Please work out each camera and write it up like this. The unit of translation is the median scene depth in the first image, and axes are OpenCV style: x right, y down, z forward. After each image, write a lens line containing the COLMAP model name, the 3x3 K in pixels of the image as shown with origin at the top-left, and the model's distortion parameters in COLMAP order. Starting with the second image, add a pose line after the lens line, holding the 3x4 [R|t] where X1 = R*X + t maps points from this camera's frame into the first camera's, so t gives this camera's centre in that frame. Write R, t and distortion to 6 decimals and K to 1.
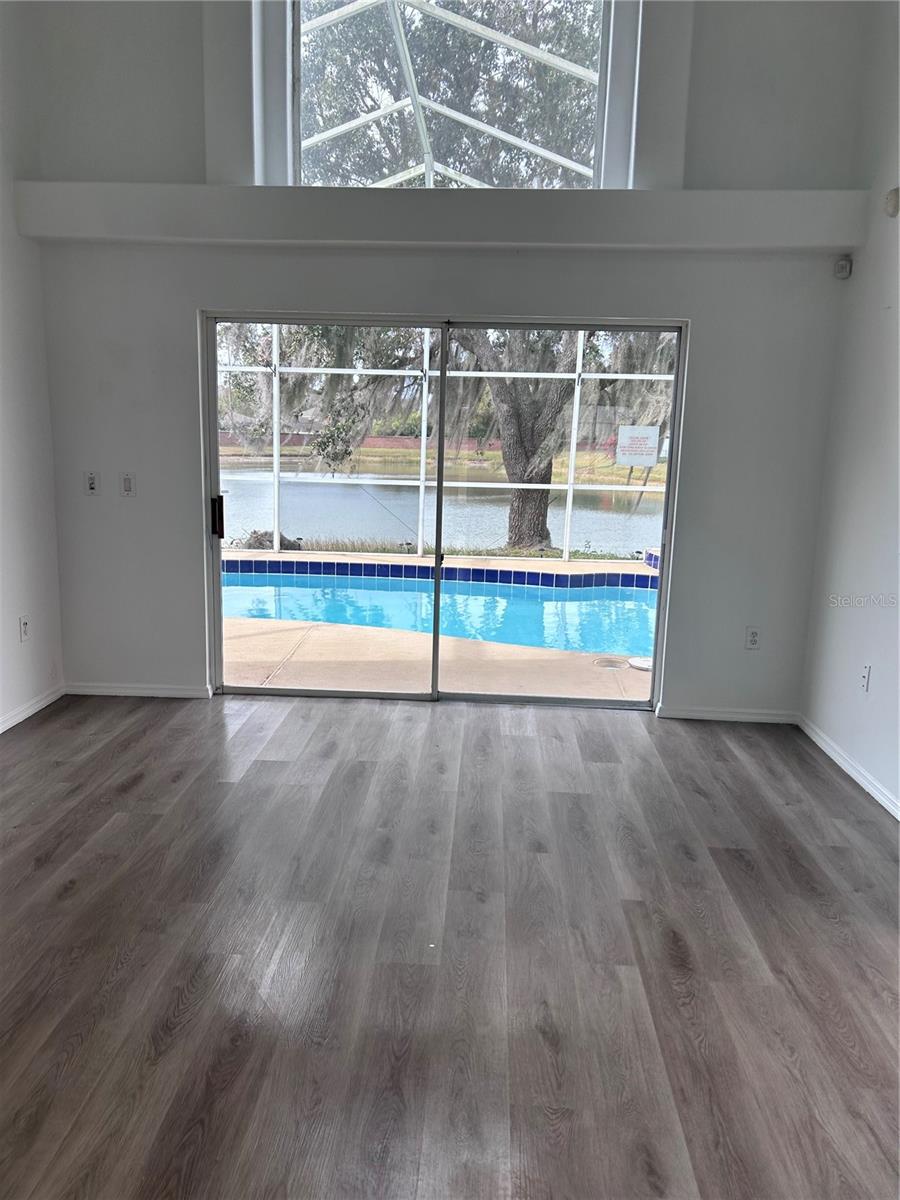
lens RADIAL K [[924.9, 0, 450.0], [0, 924.9, 600.0], [0, 0, 1]] dist [0.057400, -0.099202]
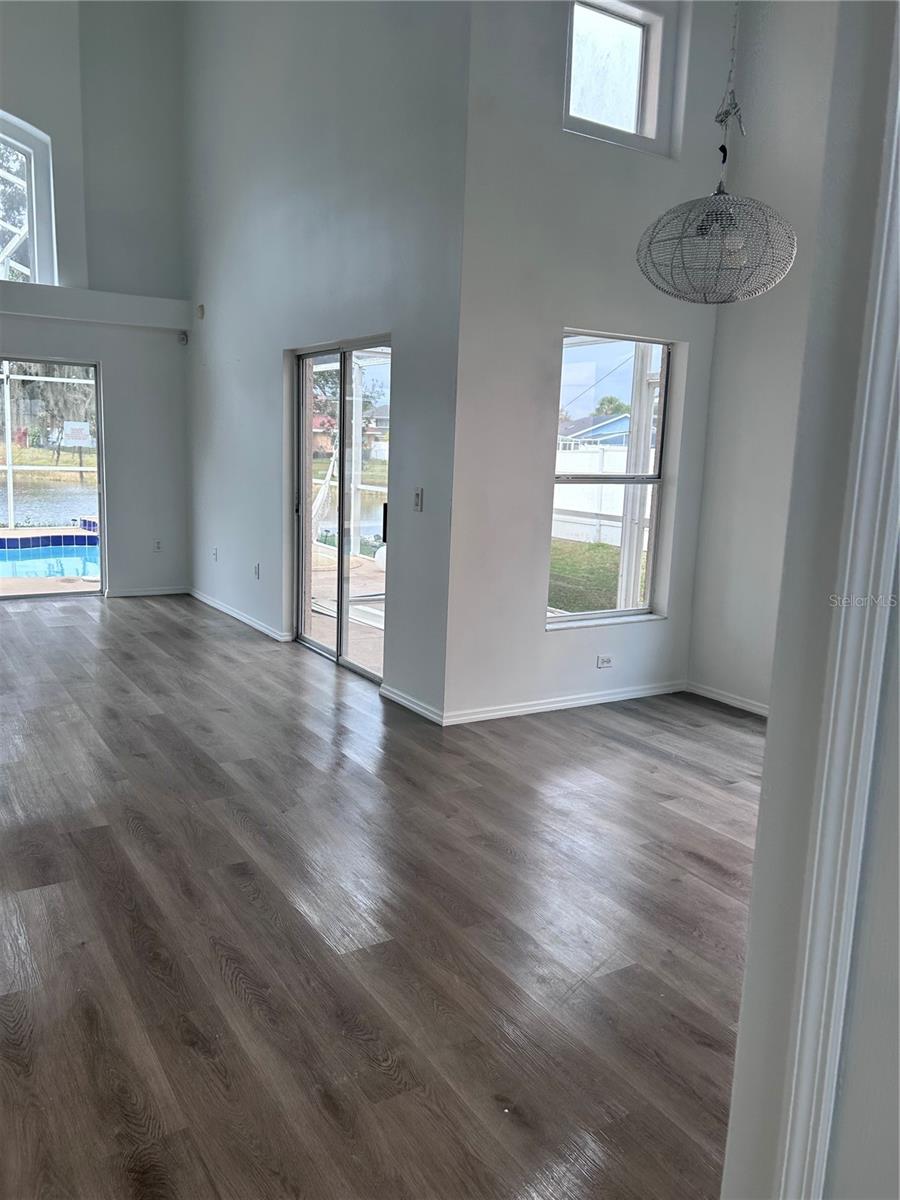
lens RADIAL K [[924.9, 0, 450.0], [0, 924.9, 600.0], [0, 0, 1]] dist [0.057400, -0.099202]
pose [[0.825546, -0.097731, 0.555808, -0.220191], [0.091595, 0.995036, 0.038916, 0.136296], [-0.556852, 0.018783, 0.830399, -0.821339]]
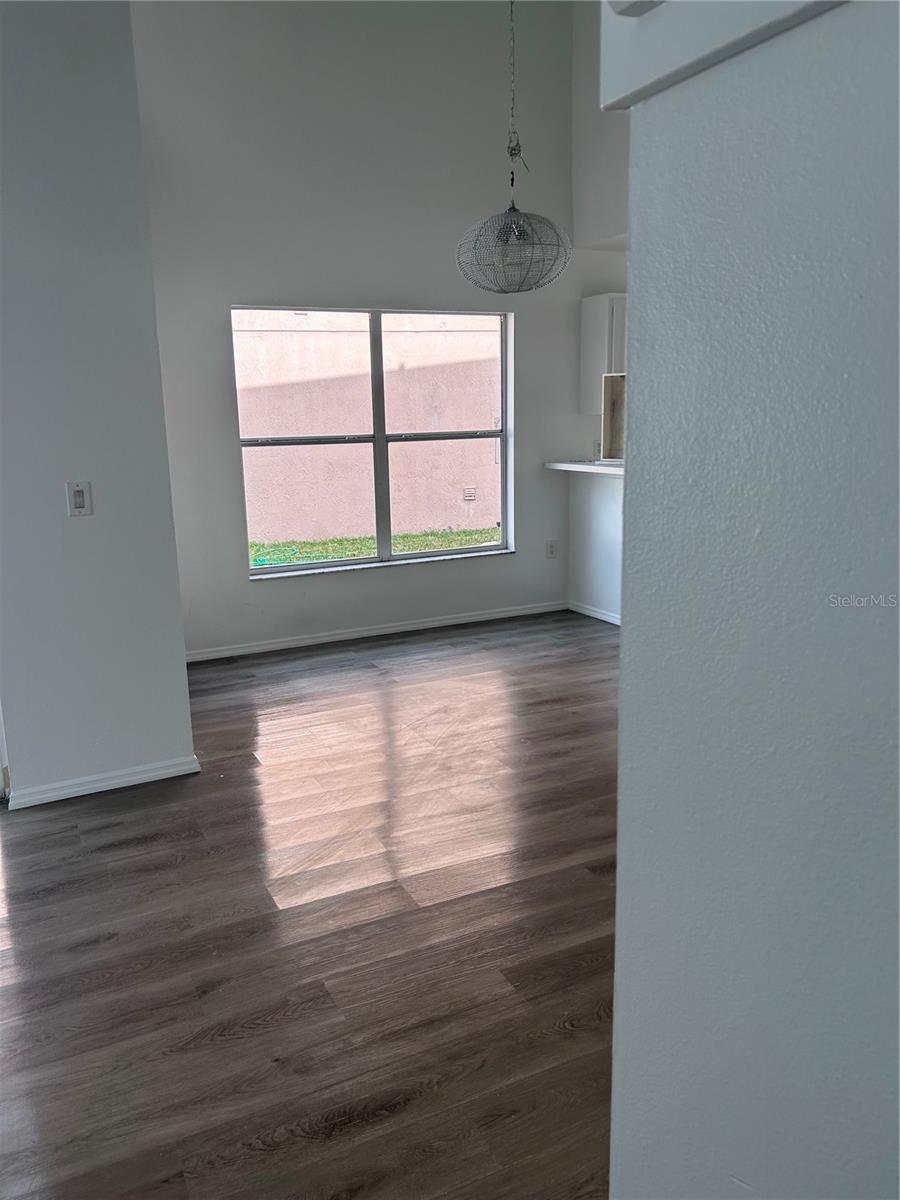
lens RADIAL K [[924.9, 0, 450.0], [0, 924.9, 600.0], [0, 0, 1]] dist [0.057400, -0.099202]
pose [[-0.467885, -0.202337, 0.860316, -0.917385], [0.166189, 0.935932, 0.310503, -0.386917], [-0.868024, 0.288254, -0.404282, 1.887417]]
